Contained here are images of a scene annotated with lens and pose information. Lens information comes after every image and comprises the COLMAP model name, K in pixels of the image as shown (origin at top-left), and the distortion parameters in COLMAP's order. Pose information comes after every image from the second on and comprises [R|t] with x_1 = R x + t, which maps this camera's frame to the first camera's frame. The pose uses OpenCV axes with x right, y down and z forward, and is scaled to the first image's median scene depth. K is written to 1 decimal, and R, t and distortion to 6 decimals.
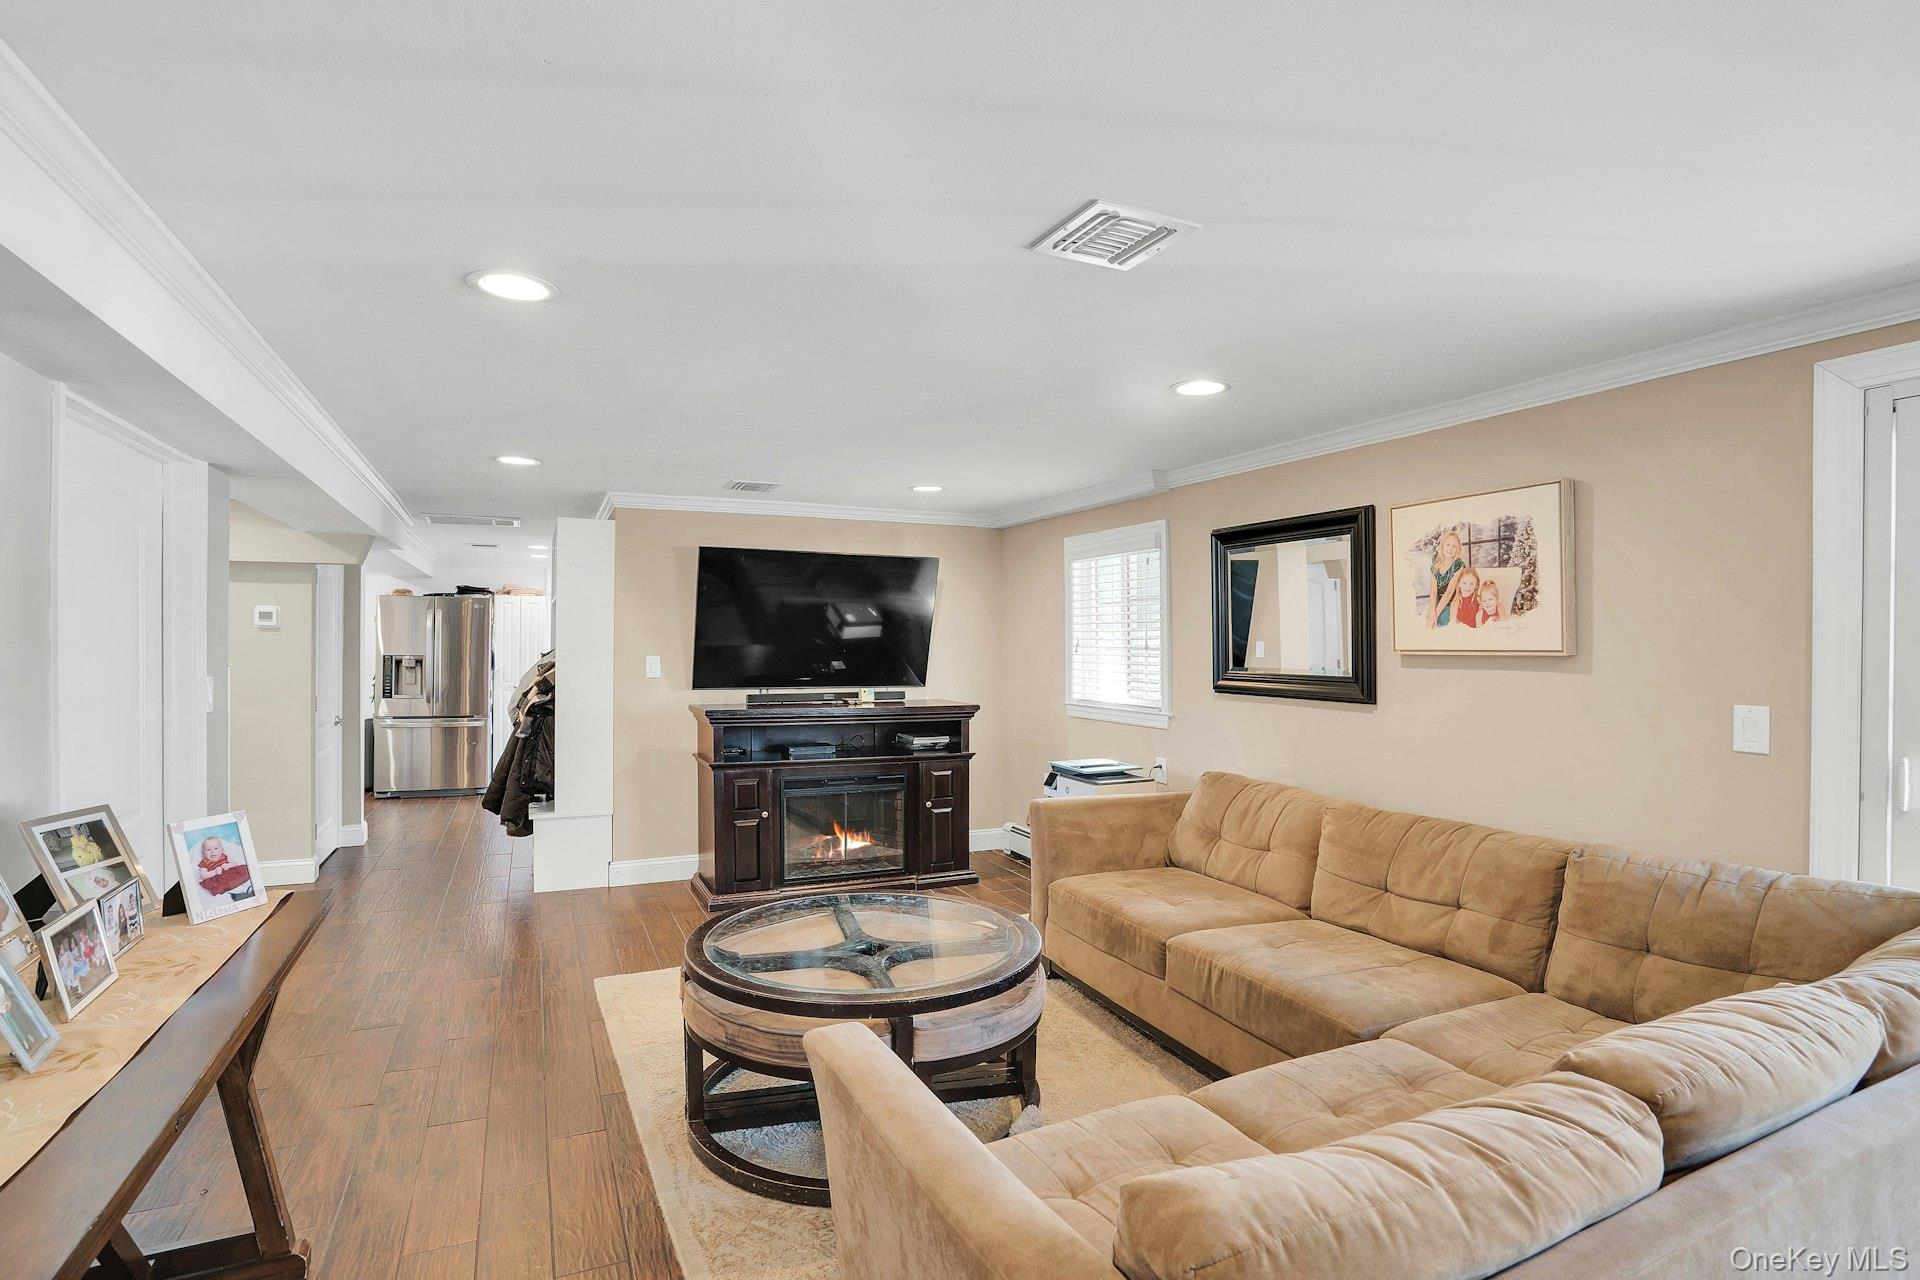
lens RADIAL K [[961.1, 0, 953.1], [0, 961.1, 654.1], [0, 0, 1]] dist [-0.059824, 0.033936]
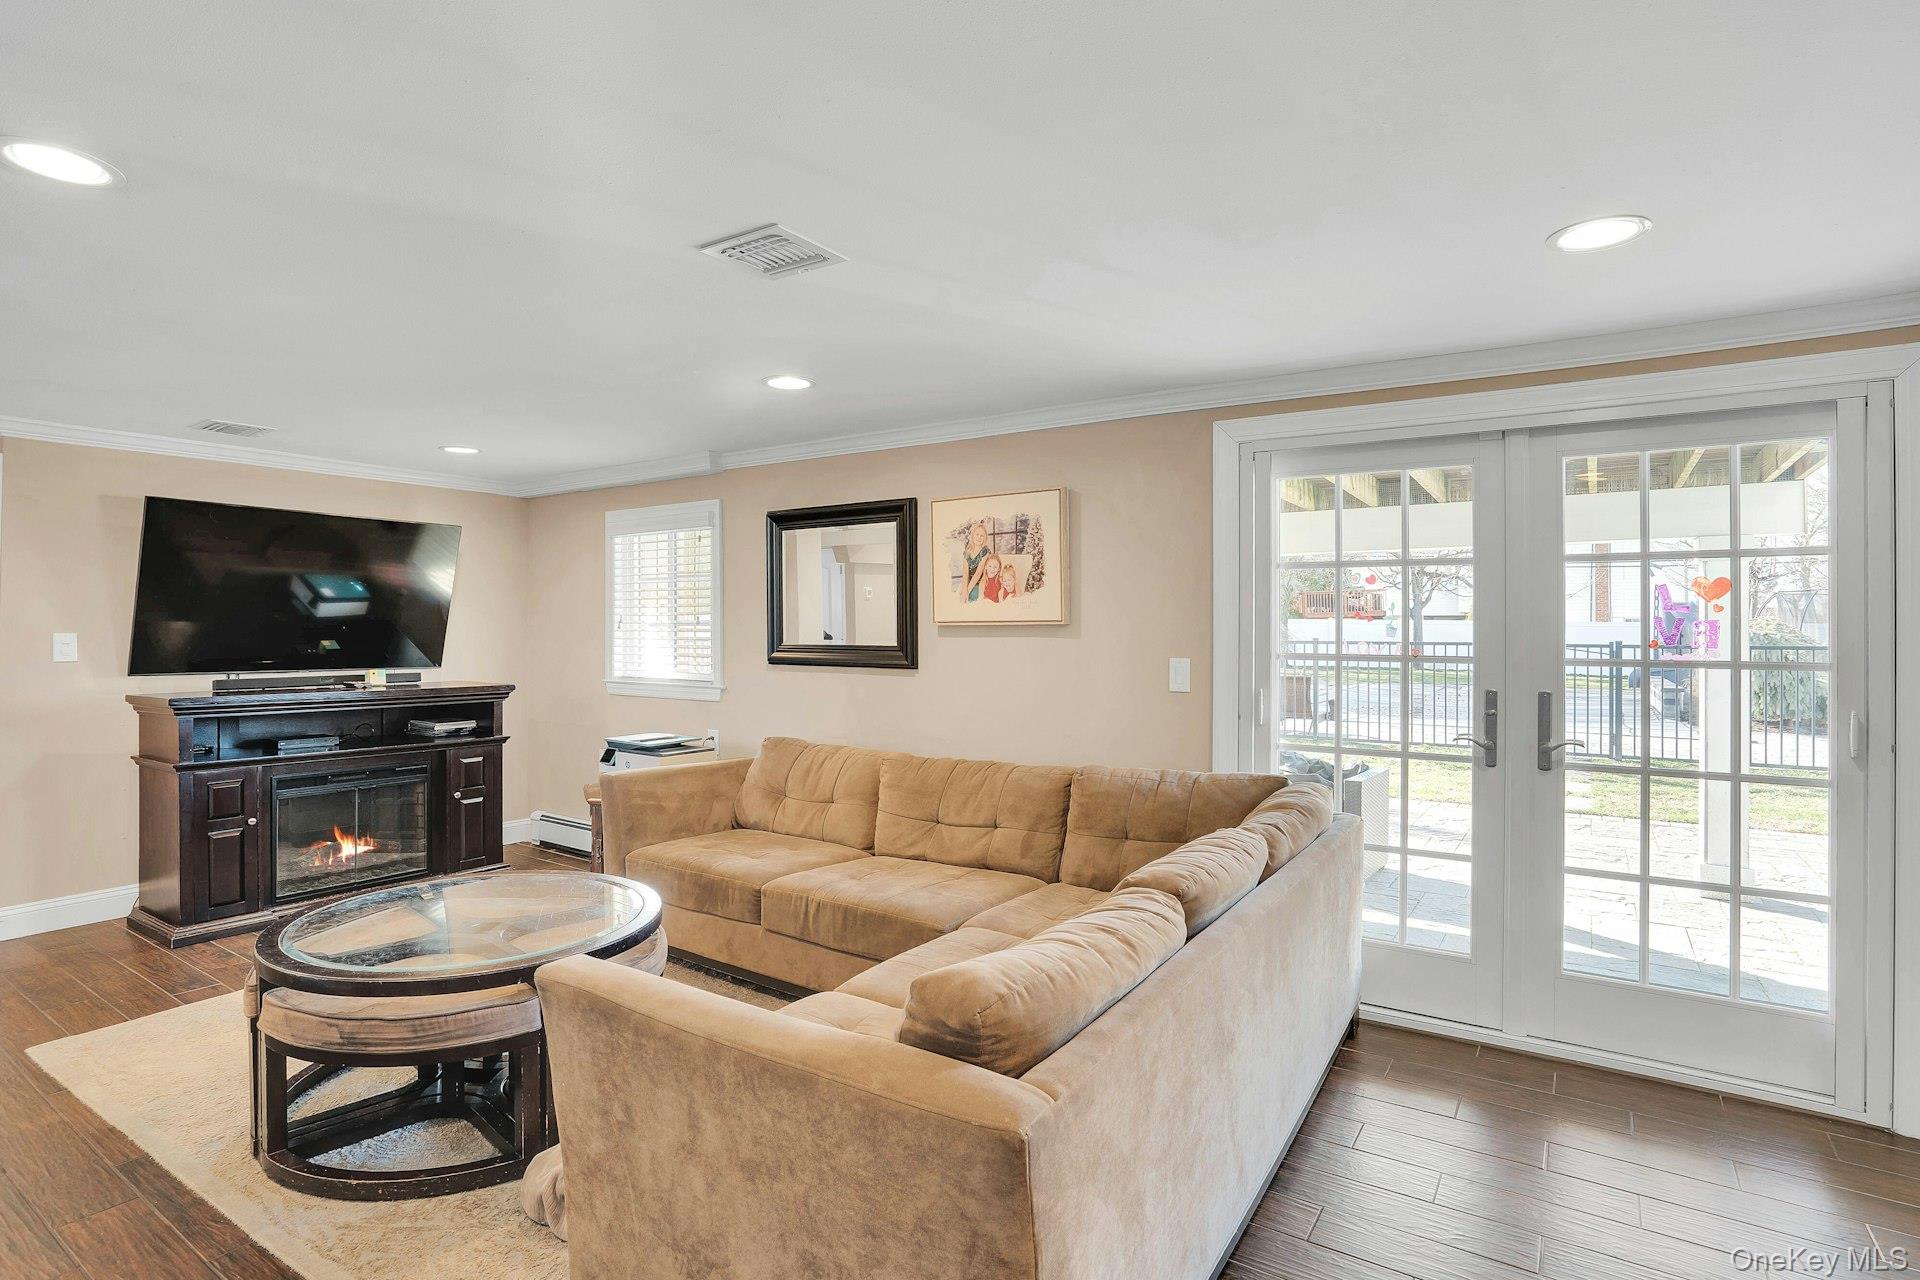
lens RADIAL K [[1027.0, 0, 960.0], [0, 1027.0, 640.0], [0, 0, 1]] dist [-0.064163, 0.045737]
pose [[0.851035, -0.006001, 0.525075, -0.186482], [0.008012, 0.999967, -0.001557, 0.021654], [-0.525048, 0.005532, 0.851055, -0.107502]]
